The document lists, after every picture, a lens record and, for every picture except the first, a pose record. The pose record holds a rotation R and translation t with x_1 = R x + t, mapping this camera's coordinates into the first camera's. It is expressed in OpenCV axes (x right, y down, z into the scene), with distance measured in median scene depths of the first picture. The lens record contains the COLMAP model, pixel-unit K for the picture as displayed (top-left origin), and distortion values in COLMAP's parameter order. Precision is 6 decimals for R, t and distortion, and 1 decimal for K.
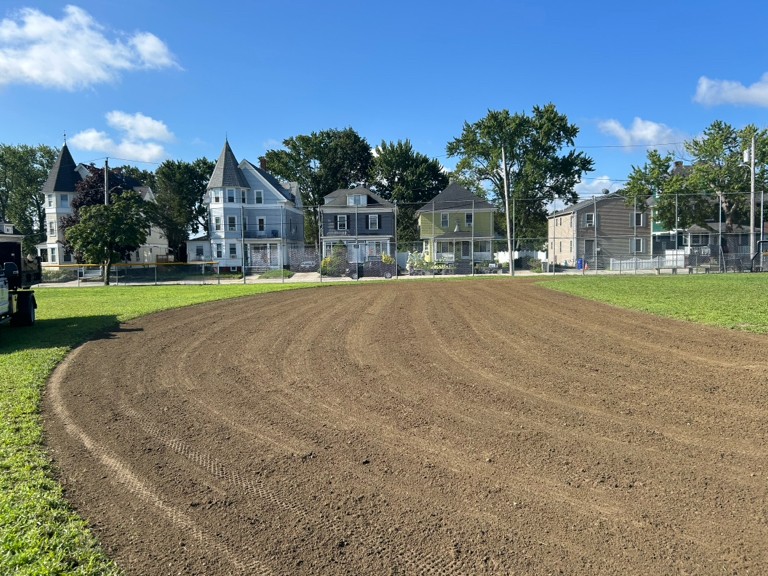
lens RADIAL K [[587.2, 0, 397.2], [0, 587.2, 288.5], [0, 0, 1]] dist [-0.002505, -0.002141]
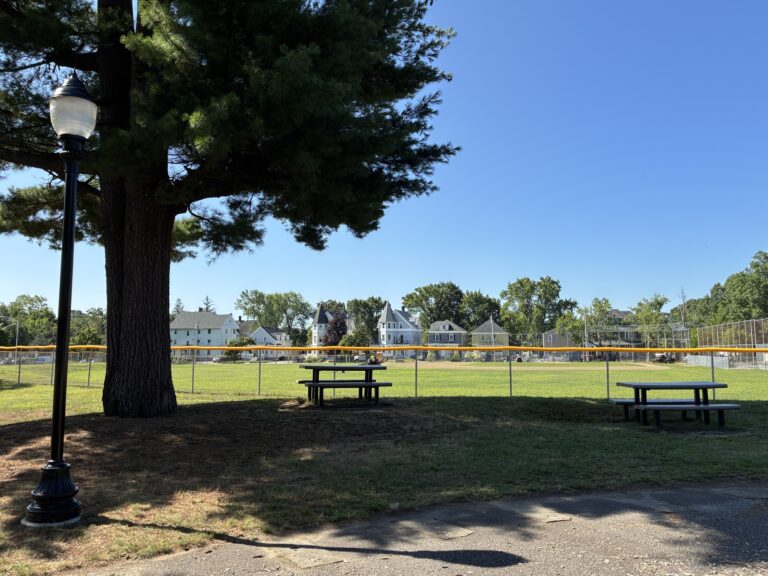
lens RADIAL K [[587.2, 0, 397.2], [0, 587.2, 288.5], [0, 0, 1]] dist [-0.002505, -0.002141]
pose [[0.971730, -0.014010, -0.235679, 0.228930], [-0.023526, 0.987523, -0.155706, 0.044095], [0.234920, 0.156849, 0.959276, -0.964912]]
